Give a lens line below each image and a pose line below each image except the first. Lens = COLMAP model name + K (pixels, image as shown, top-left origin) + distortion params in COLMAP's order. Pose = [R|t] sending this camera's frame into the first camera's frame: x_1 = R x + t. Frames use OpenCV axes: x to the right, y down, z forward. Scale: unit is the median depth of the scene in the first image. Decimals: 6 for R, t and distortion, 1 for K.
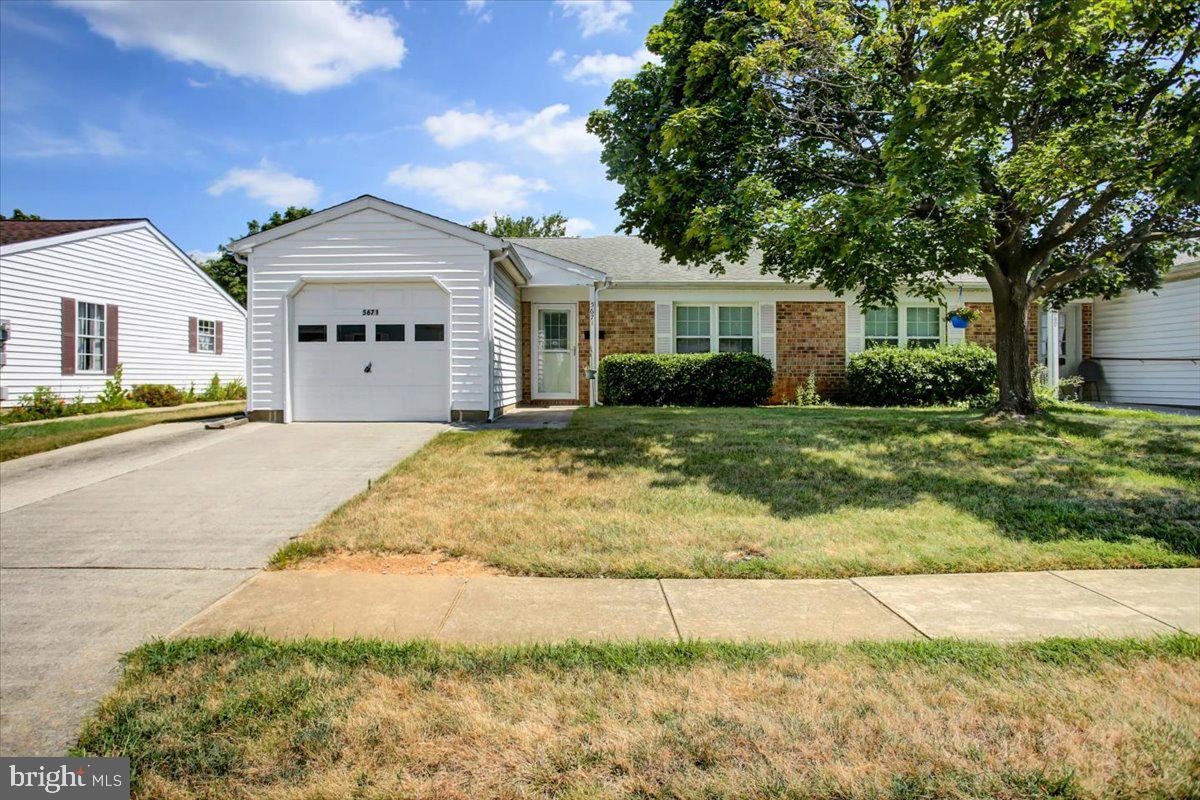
lens RADIAL K [[747.4, 0, 600.1], [0, 747.4, 369.4], [0, 0, 1]] dist [0.002630, 0.003746]
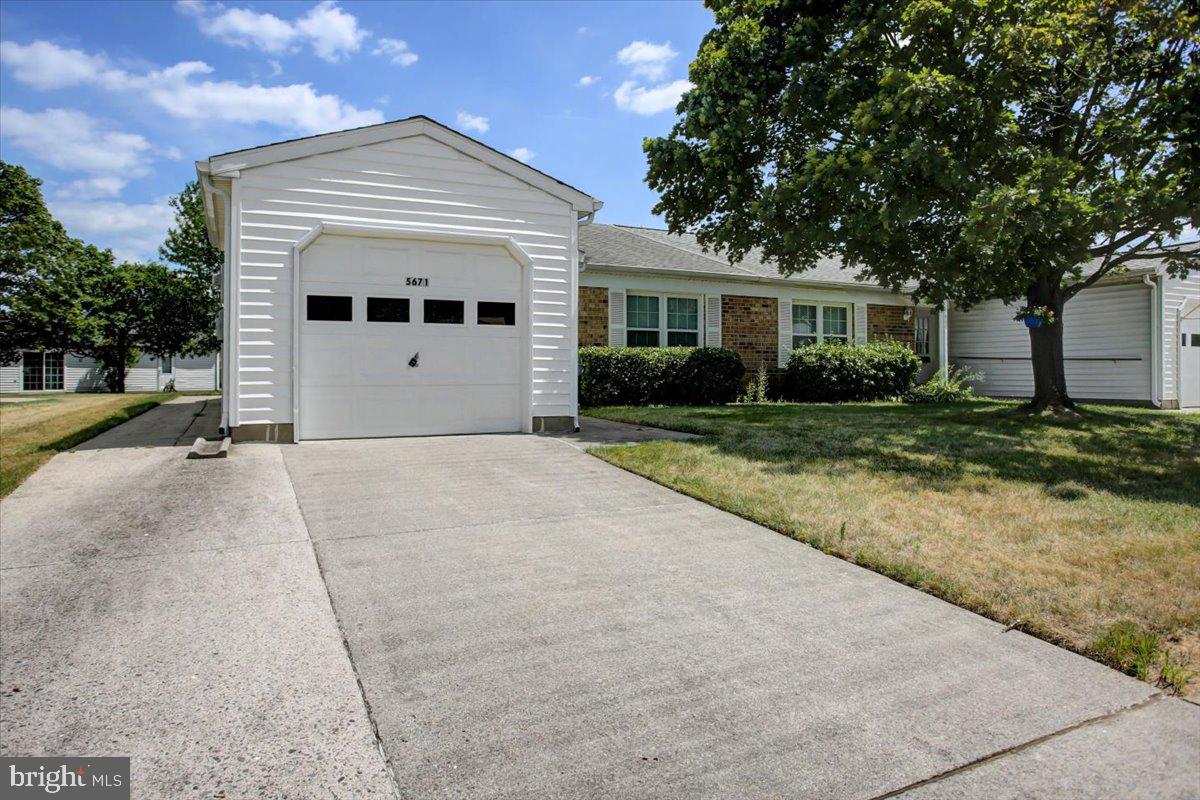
lens RADIAL K [[747.4, 0, 600.1], [0, 747.4, 369.4], [0, 0, 1]] dist [0.002630, 0.003746]
pose [[0.901413, 0.003273, 0.432948, -0.355637], [-0.005779, 0.999973, 0.004471, 0.002074], [-0.432922, -0.006533, 0.901408, 0.220753]]
